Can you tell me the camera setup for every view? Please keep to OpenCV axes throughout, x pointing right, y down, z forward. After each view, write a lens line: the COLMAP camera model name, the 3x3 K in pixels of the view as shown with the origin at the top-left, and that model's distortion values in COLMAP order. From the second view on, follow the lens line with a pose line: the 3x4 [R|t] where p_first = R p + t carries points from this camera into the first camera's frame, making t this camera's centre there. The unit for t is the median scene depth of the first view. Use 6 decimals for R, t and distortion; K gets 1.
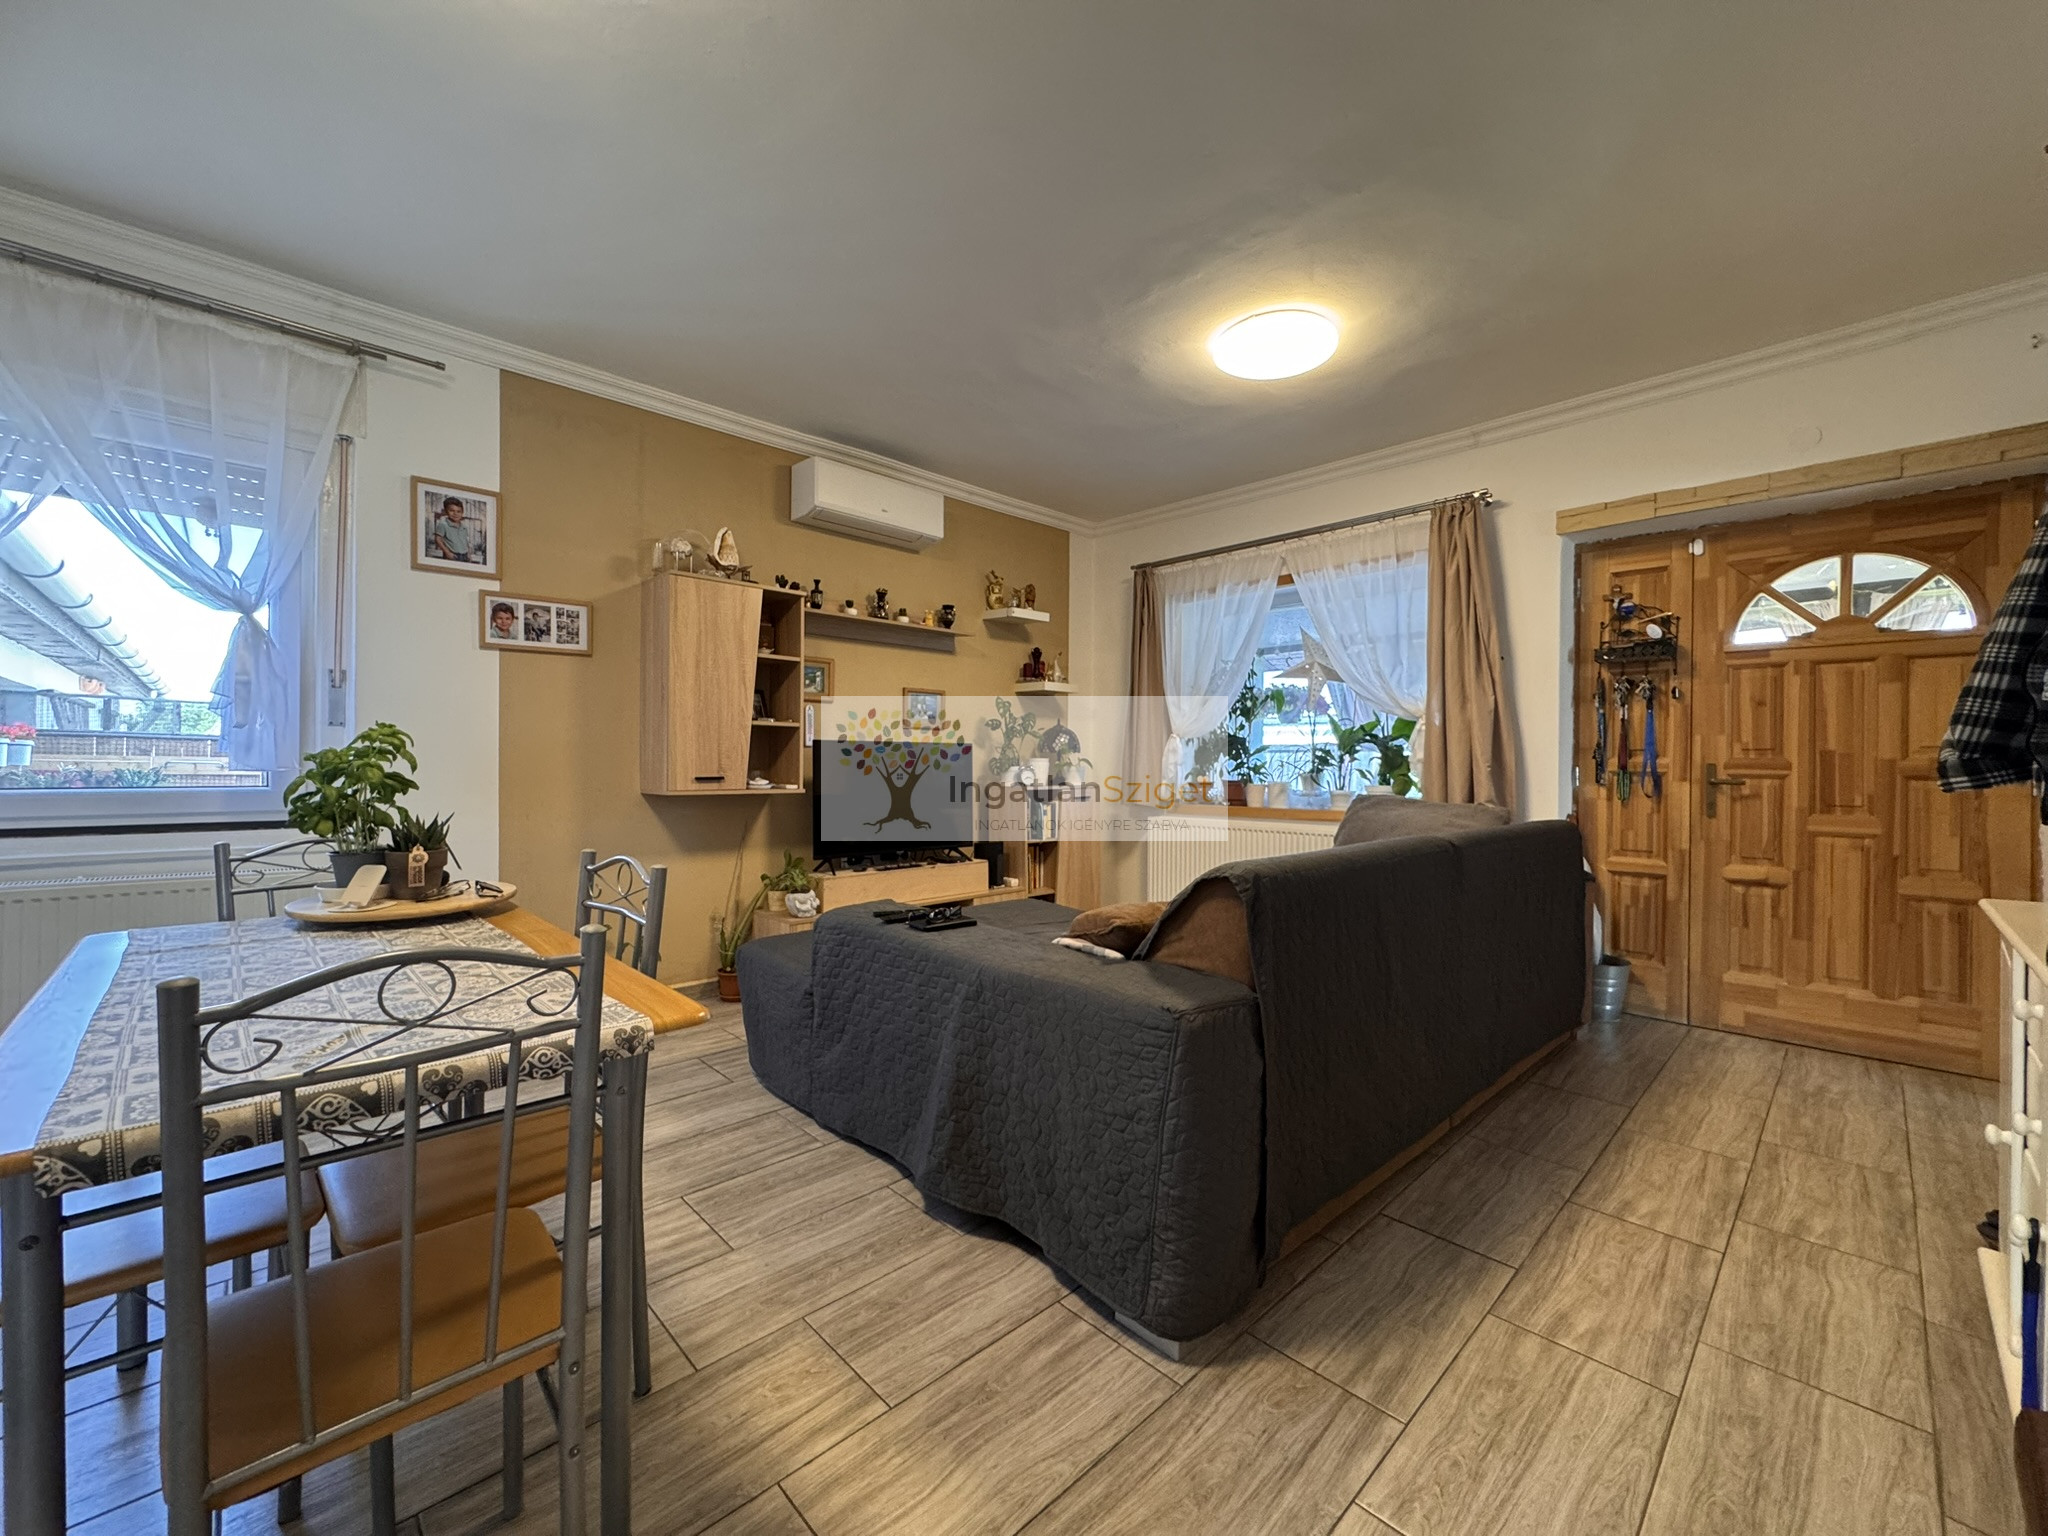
lens RADIAL K [[818.5, 0, 1020.5], [0, 818.5, 765.3], [0, 0, 1]] dist [-0.002874, 0.000864]
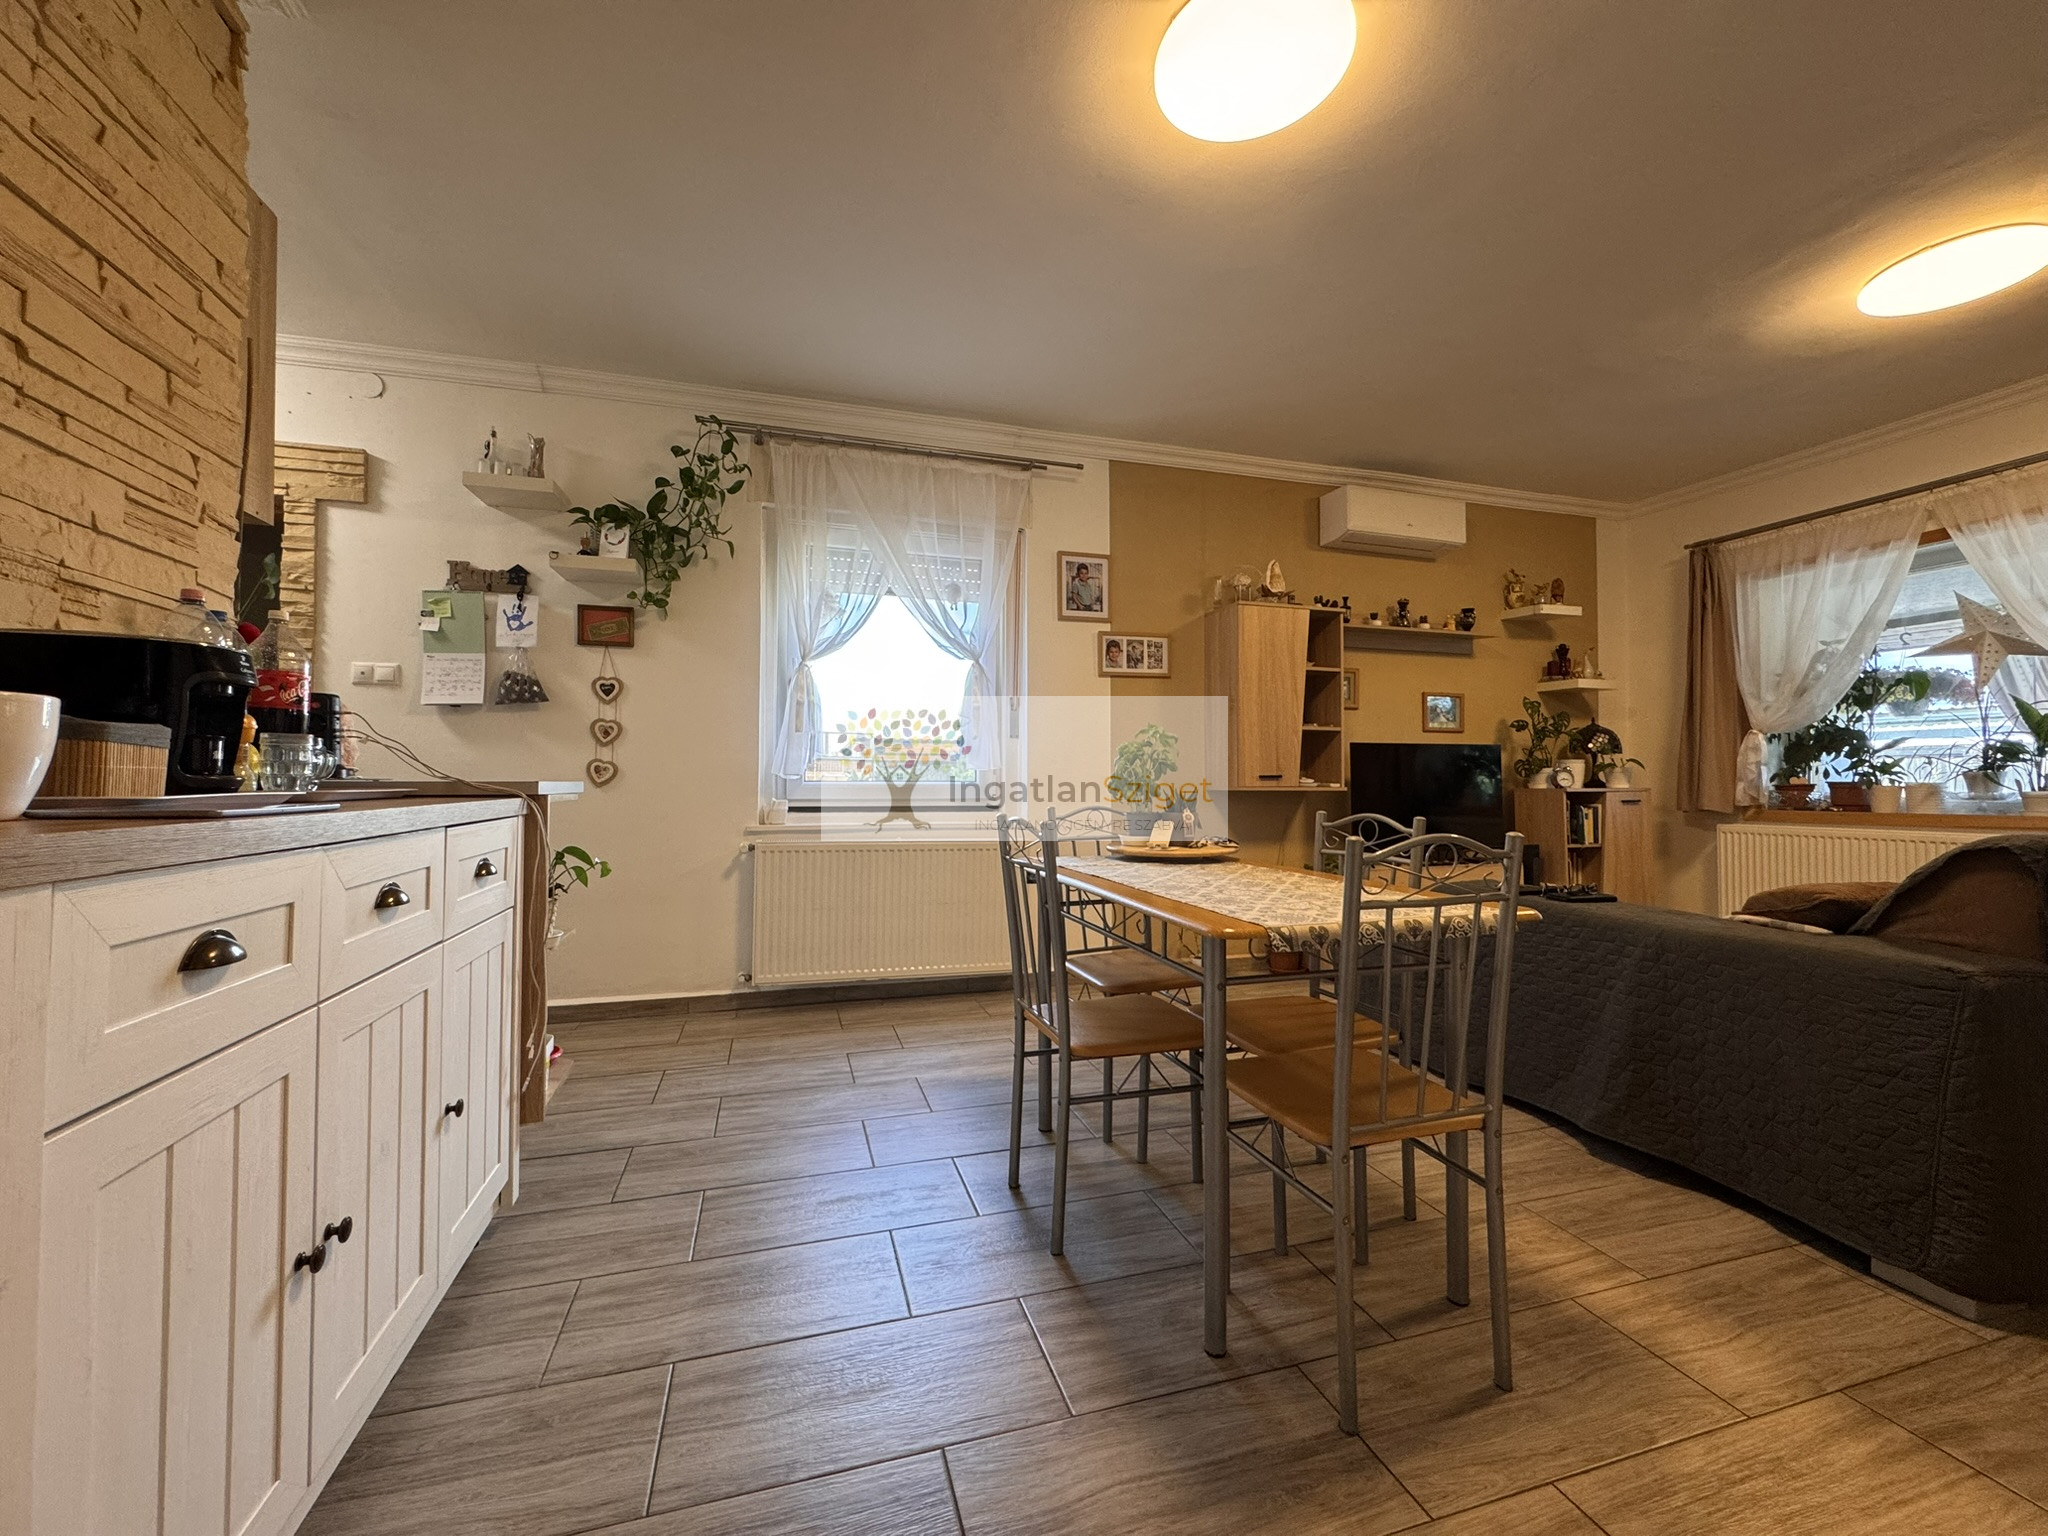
lens RADIAL K [[818.5, 0, 1022.3], [0, 818.5, 766.3], [0, 0, 1]] dist [-0.002874, 0.000864]
pose [[0.892119, -0.014892, -0.451555, -0.167995], [0.003997, 0.999678, -0.025073, 0.028583], [0.451782, 0.020564, 0.891891, -0.189758]]
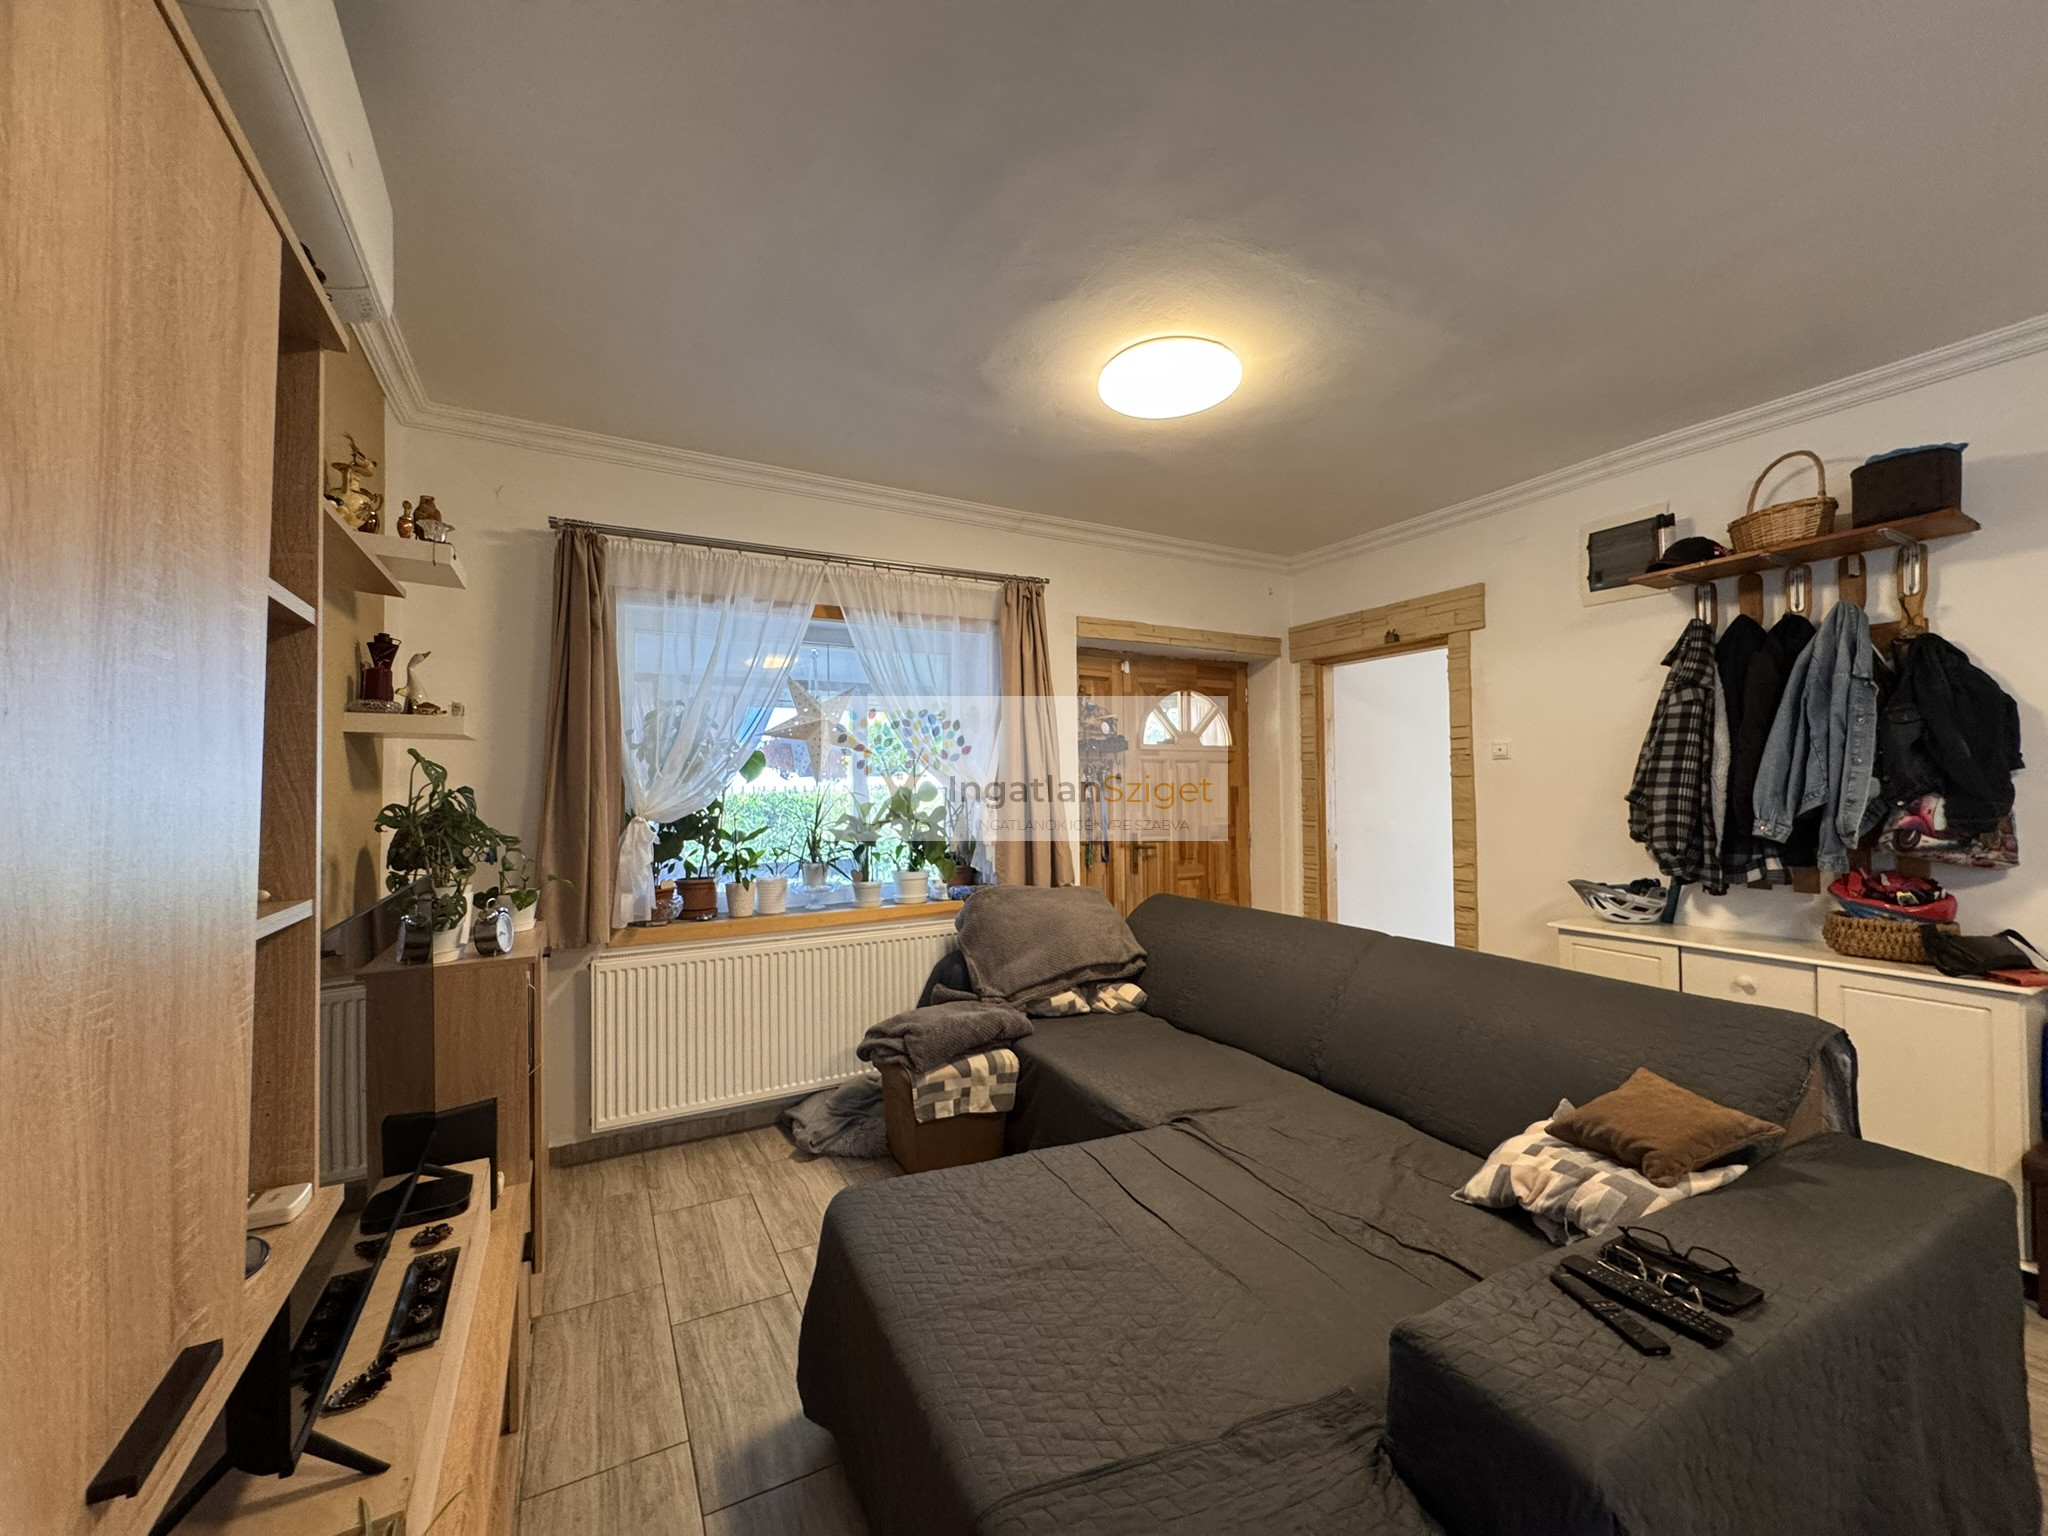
lens RADIAL K [[818.5, 0, 1025.5], [0, 818.5, 771.7], [0, 0, 1]] dist [-0.002874, 0.000864]
pose [[0.269787, 0.010794, 0.962860, -0.472280], [0.014285, 0.999782, -0.015210, -0.082414], [-0.962814, 0.017858, 0.269574, 0.805522]]
